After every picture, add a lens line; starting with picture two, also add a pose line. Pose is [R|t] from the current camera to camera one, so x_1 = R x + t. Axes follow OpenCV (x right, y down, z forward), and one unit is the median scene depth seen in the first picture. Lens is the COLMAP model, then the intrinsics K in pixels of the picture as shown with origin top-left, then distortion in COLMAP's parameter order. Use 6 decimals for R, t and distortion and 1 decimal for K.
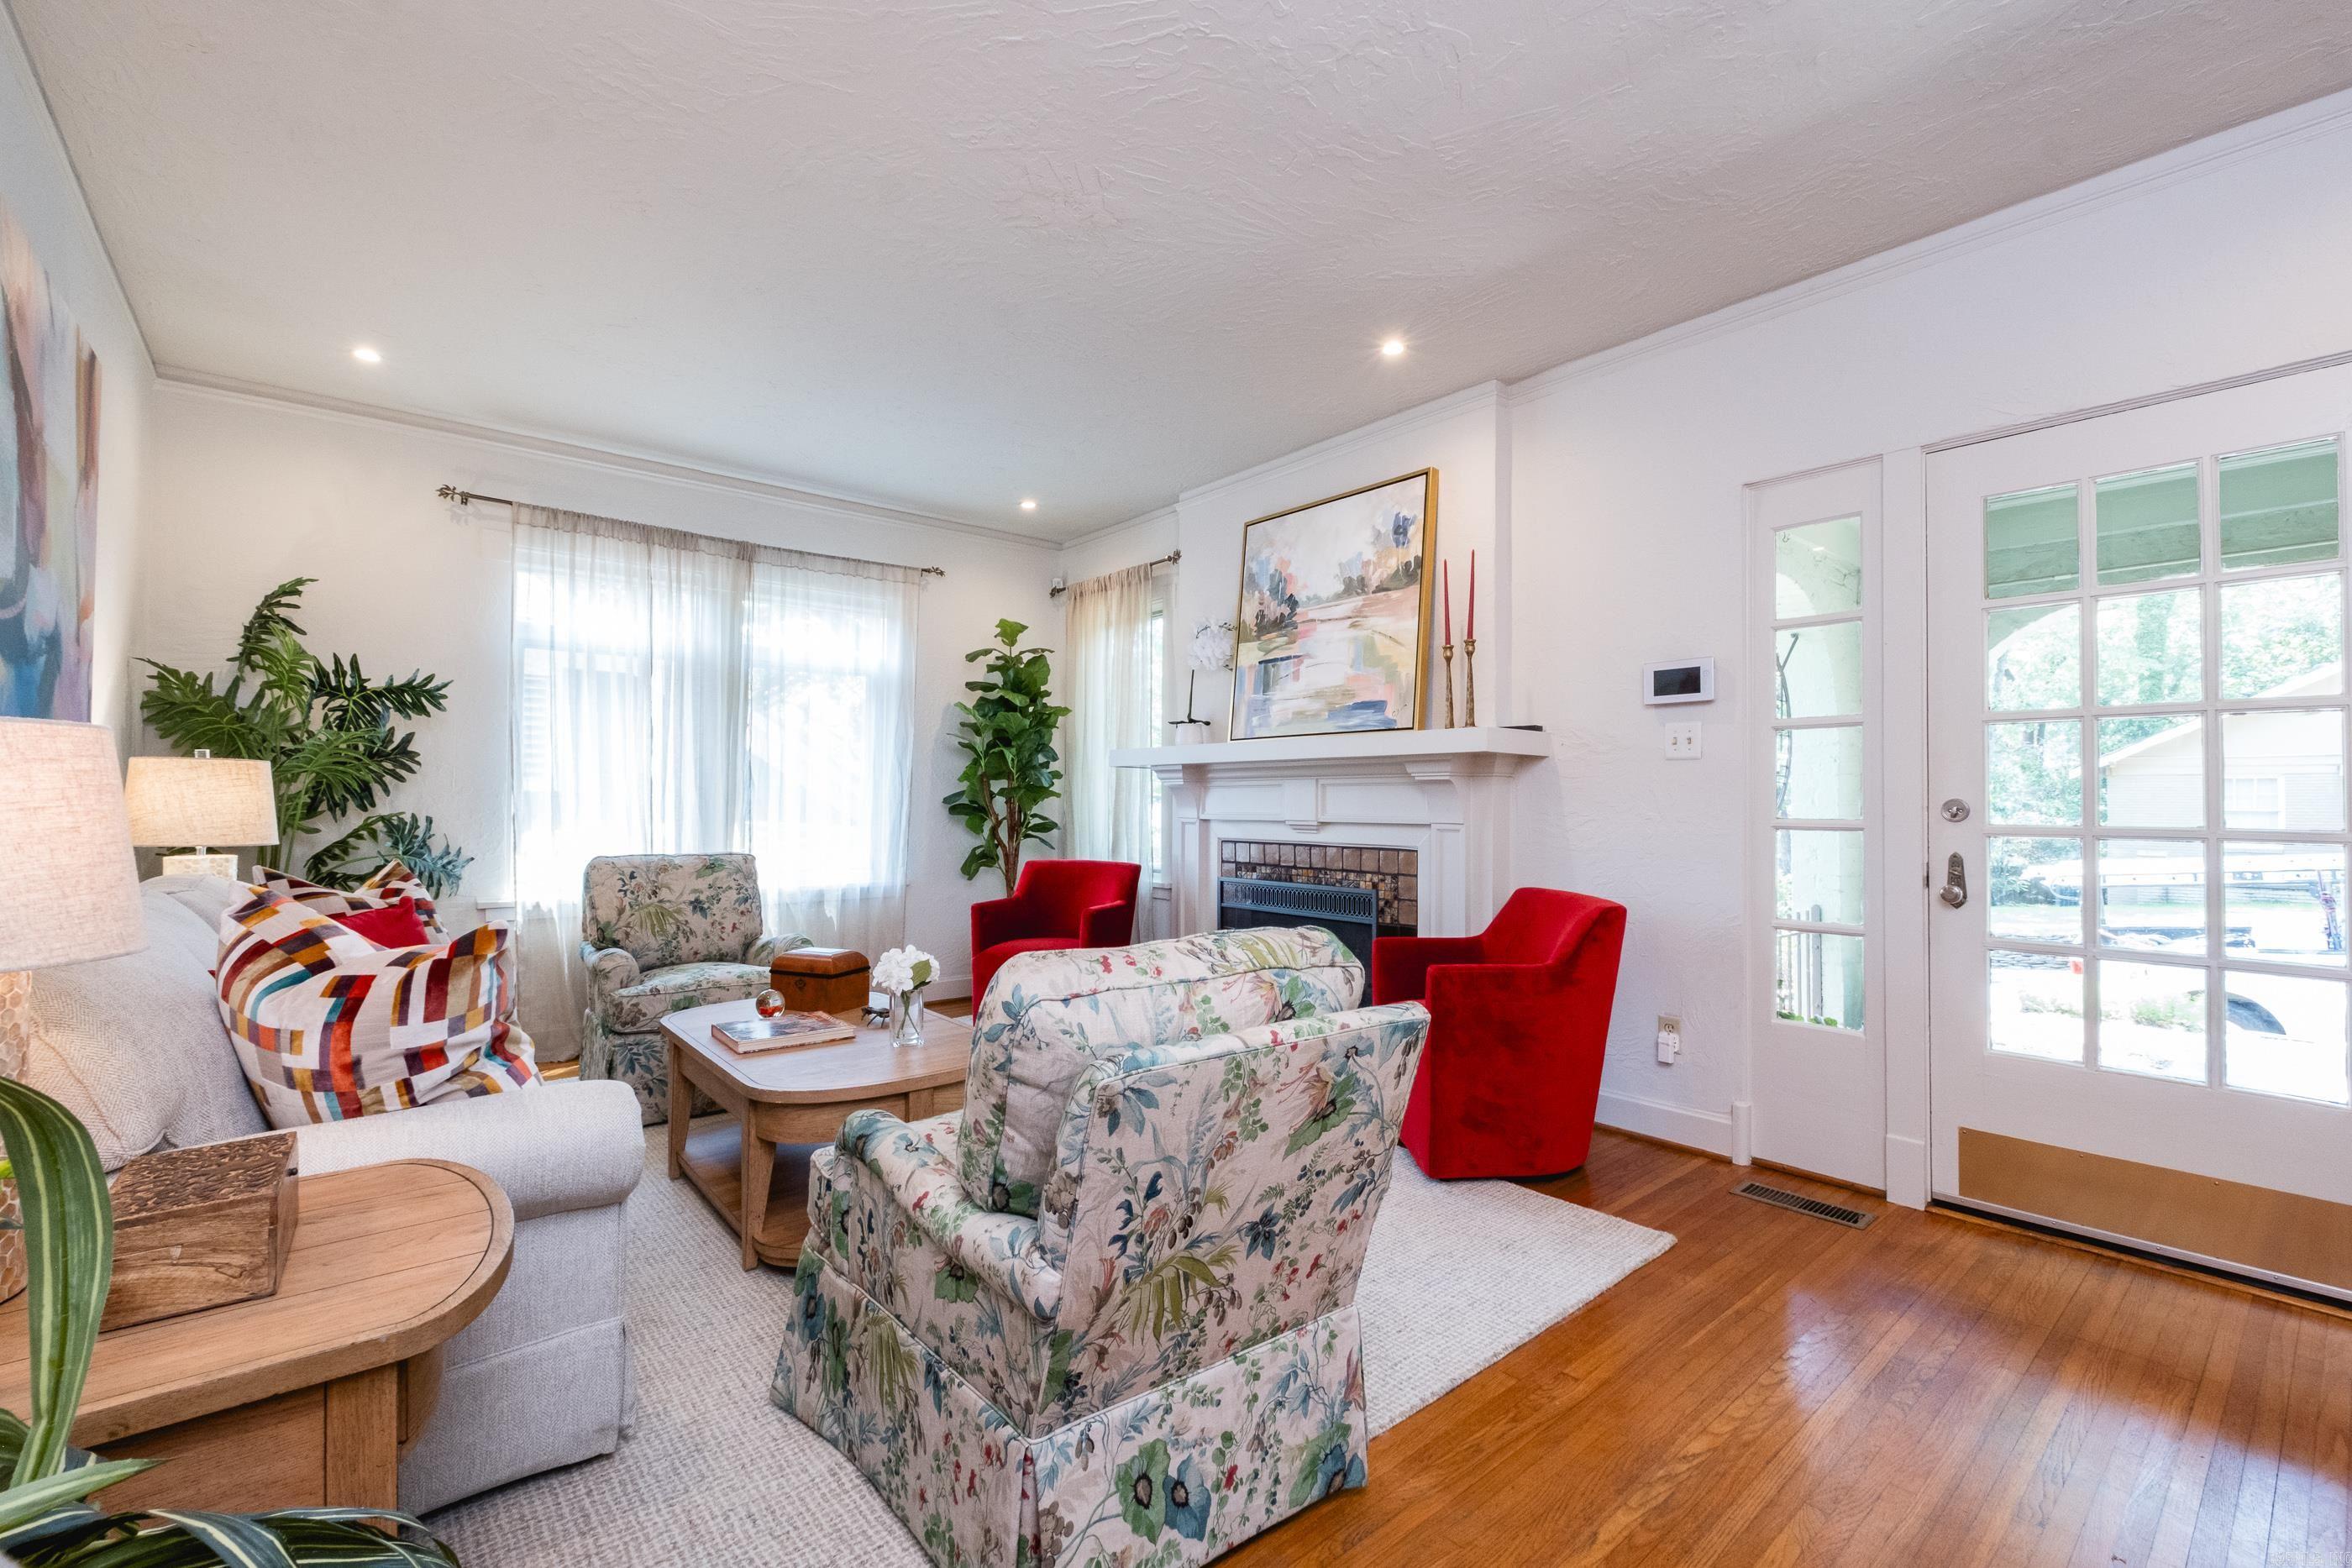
lens RADIAL K [[1008.4, 0, 1168.0], [0, 1008.4, 788.3], [0, 0, 1]] dist [0.013342, -0.008934]
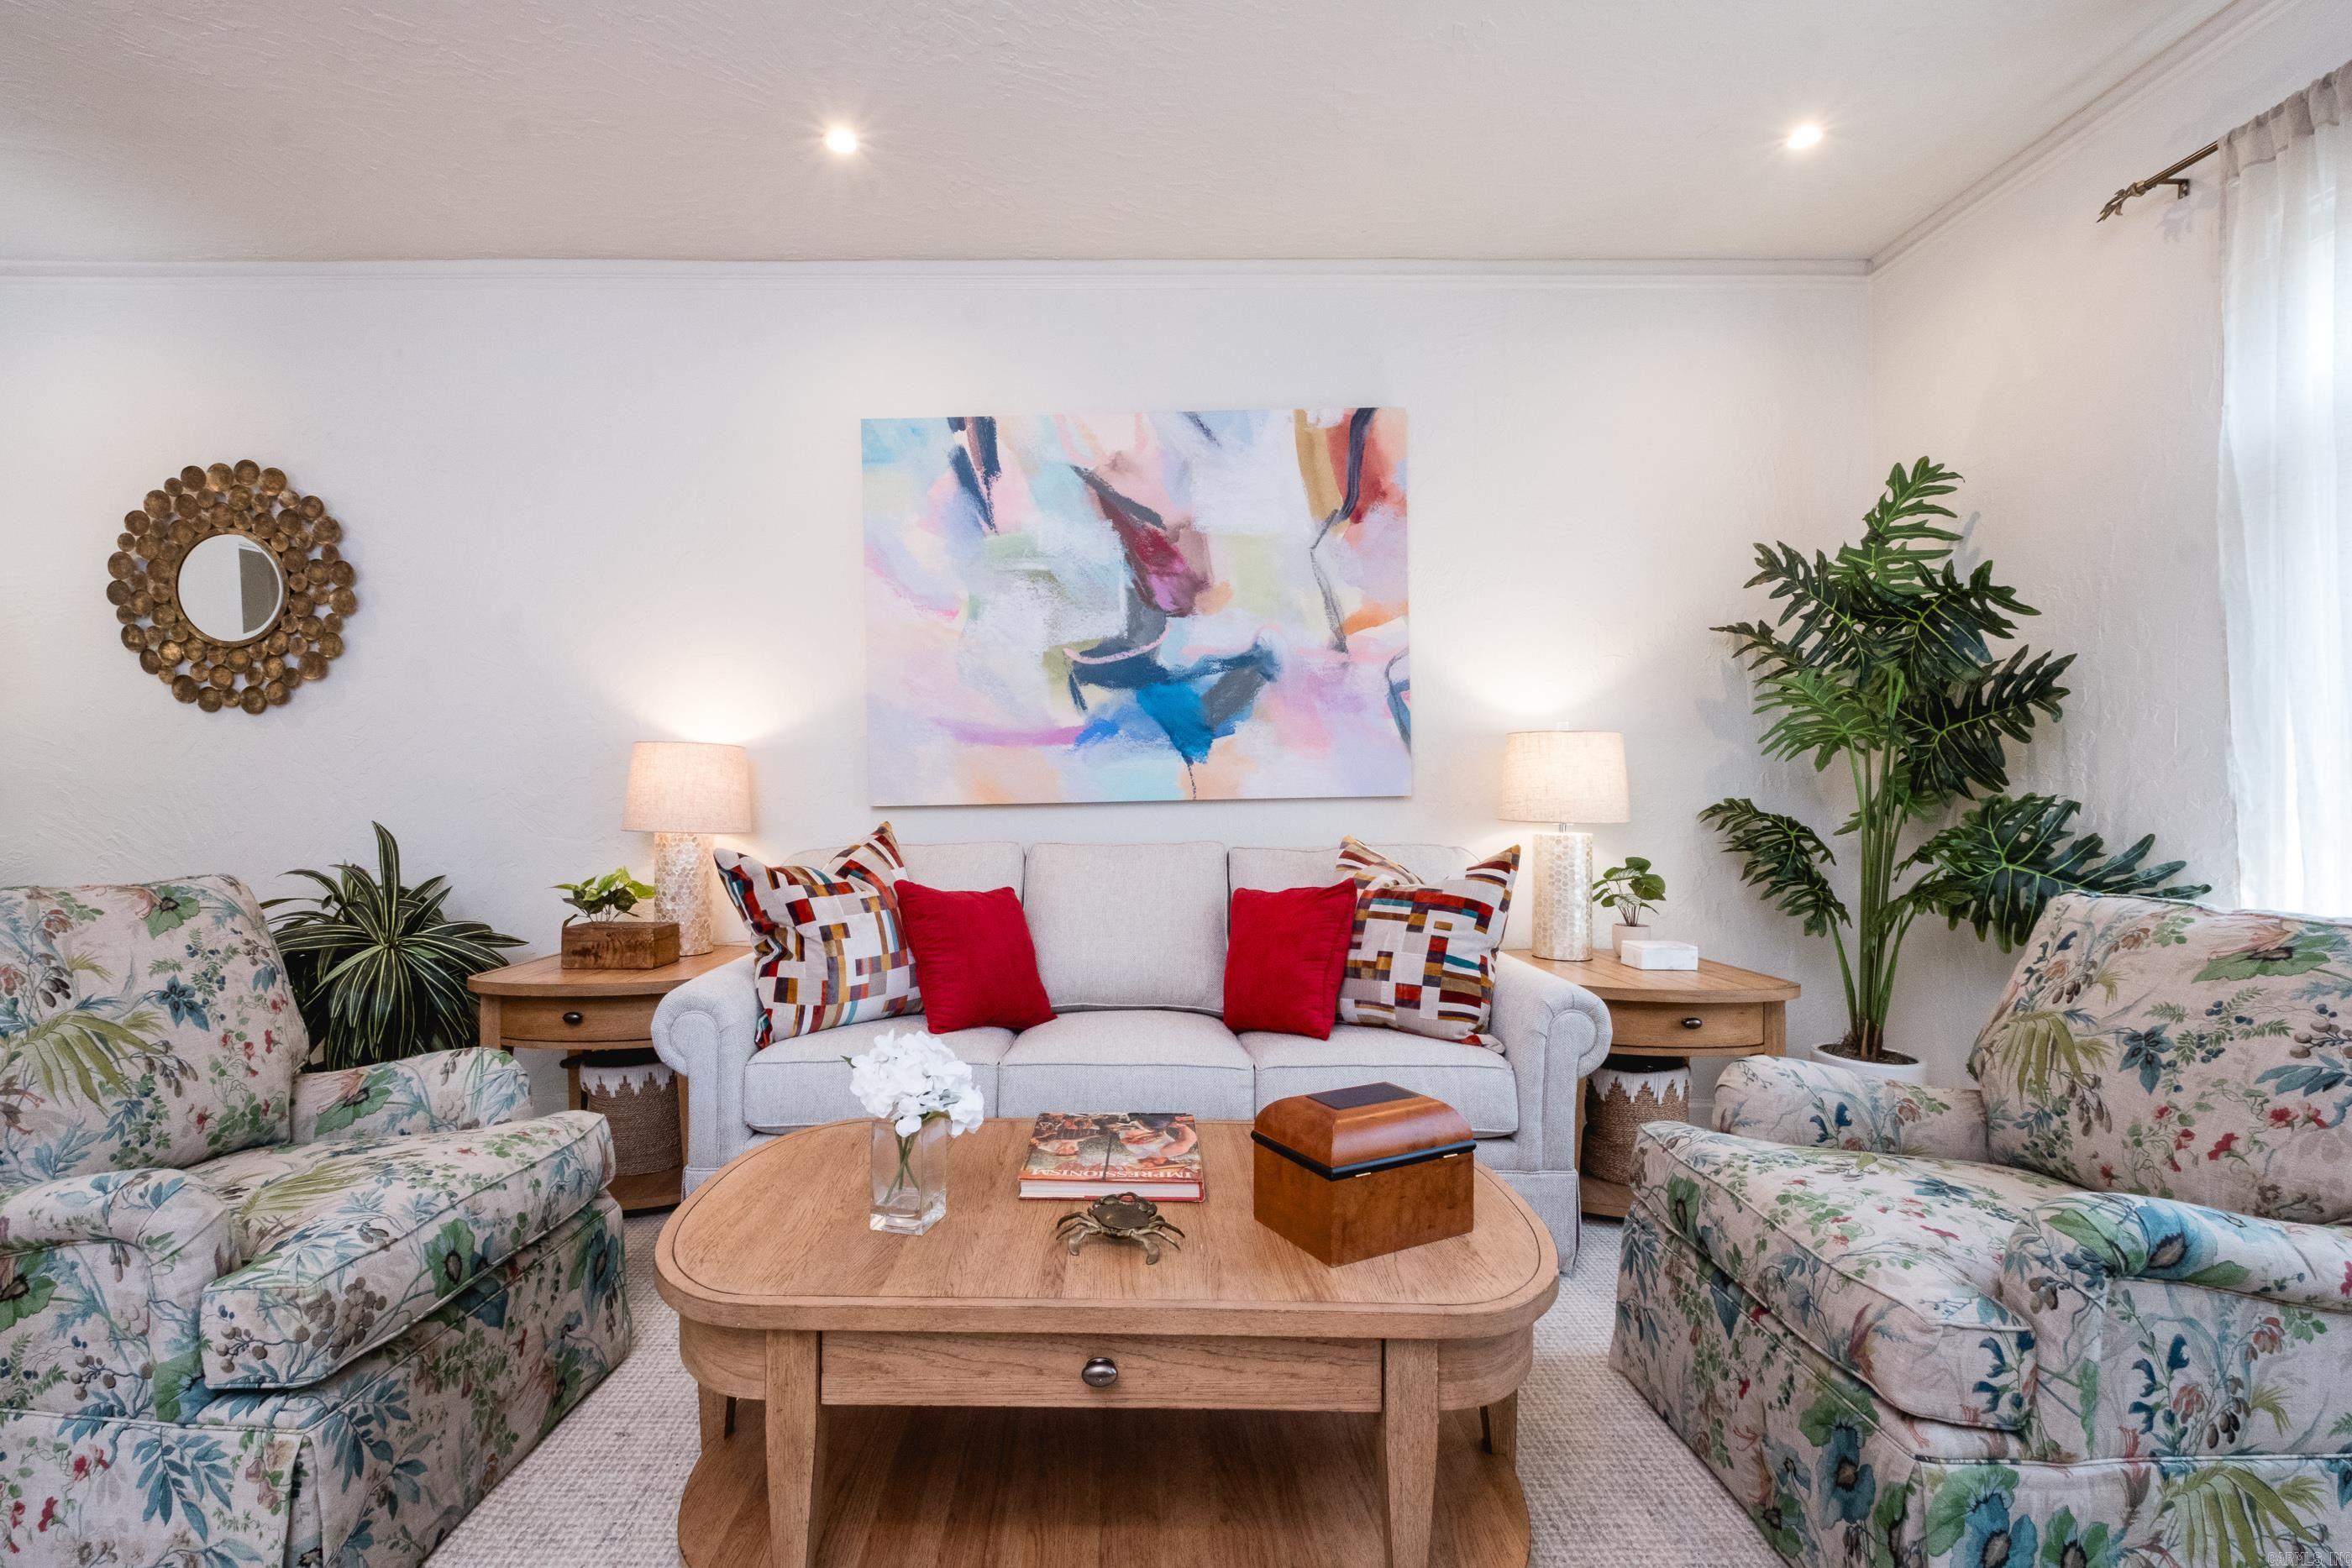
lens RADIAL K [[1021.1, 0, 1102.8], [0, 1021.1, 793.4], [0, 0, 1]] dist [-0.000276, -0.000756]
pose [[-0.643130, -0.003352, -0.765750, 0.053806], [0.004675, 0.999955, -0.008304, 0.027161], [0.765743, -0.008920, -0.643085, 0.989382]]
